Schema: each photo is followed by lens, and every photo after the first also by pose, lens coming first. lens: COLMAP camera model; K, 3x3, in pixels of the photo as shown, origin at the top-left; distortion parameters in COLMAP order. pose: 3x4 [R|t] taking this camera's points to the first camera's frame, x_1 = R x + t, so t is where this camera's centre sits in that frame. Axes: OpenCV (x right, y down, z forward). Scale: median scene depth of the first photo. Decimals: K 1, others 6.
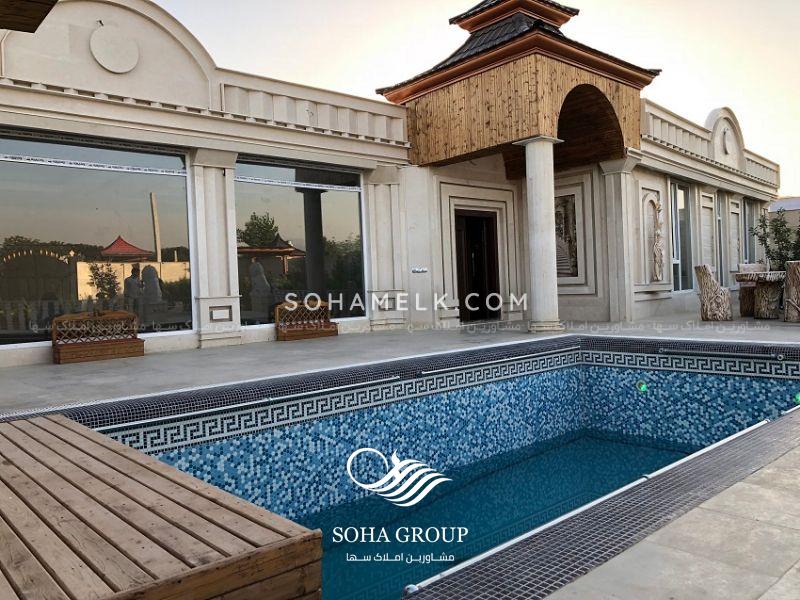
lens RADIAL K [[654.8, 0, 400.4], [0, 654.8, 294.8], [0, 0, 1]] dist [0.032828, -0.031527]
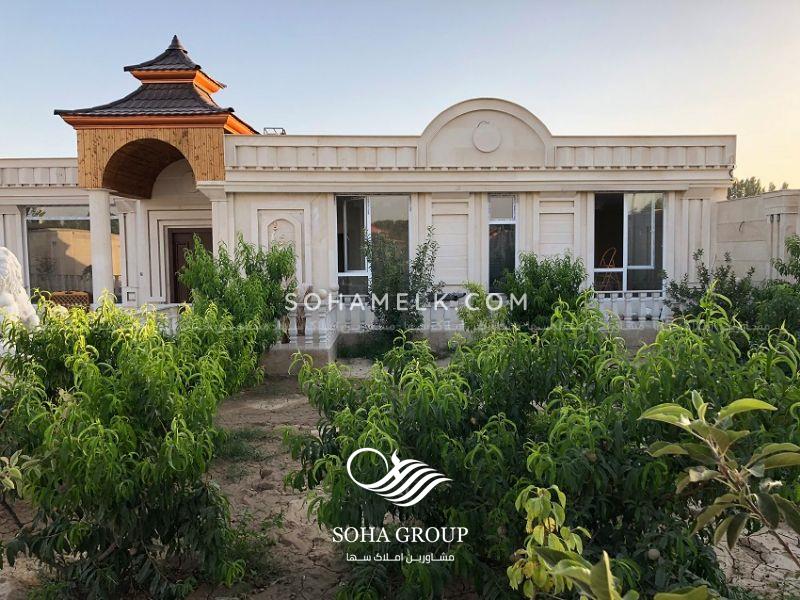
lens RADIAL K [[654.8, 0, 399.7], [0, 654.8, 297.8], [0, 0, 1]] dist [0.032828, -0.031527]
pose [[0.701096, 0.081007, -0.708450, 1.715286], [-0.028932, 0.995940, 0.085248, -0.148553], [0.712479, -0.039270, 0.700593, 0.488594]]
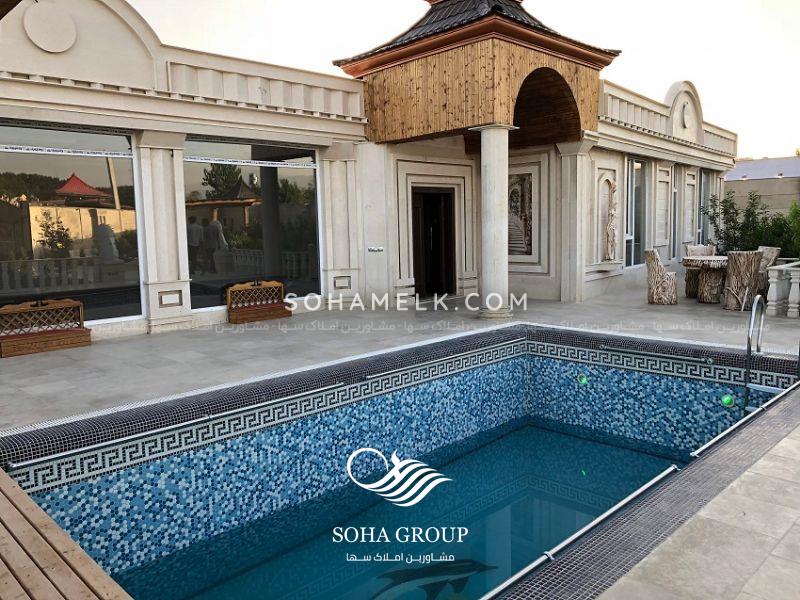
lens RADIAL K [[654.8, 0, 403.2], [0, 654.8, 293.1], [0, 0, 1]] dist [0.032828, -0.031527]
pose [[0.998552, 0.012483, 0.052319, 0.024695], [-0.017161, 0.995798, 0.089952, -0.073606], [-0.050977, -0.090719, 0.994571, -0.004200]]
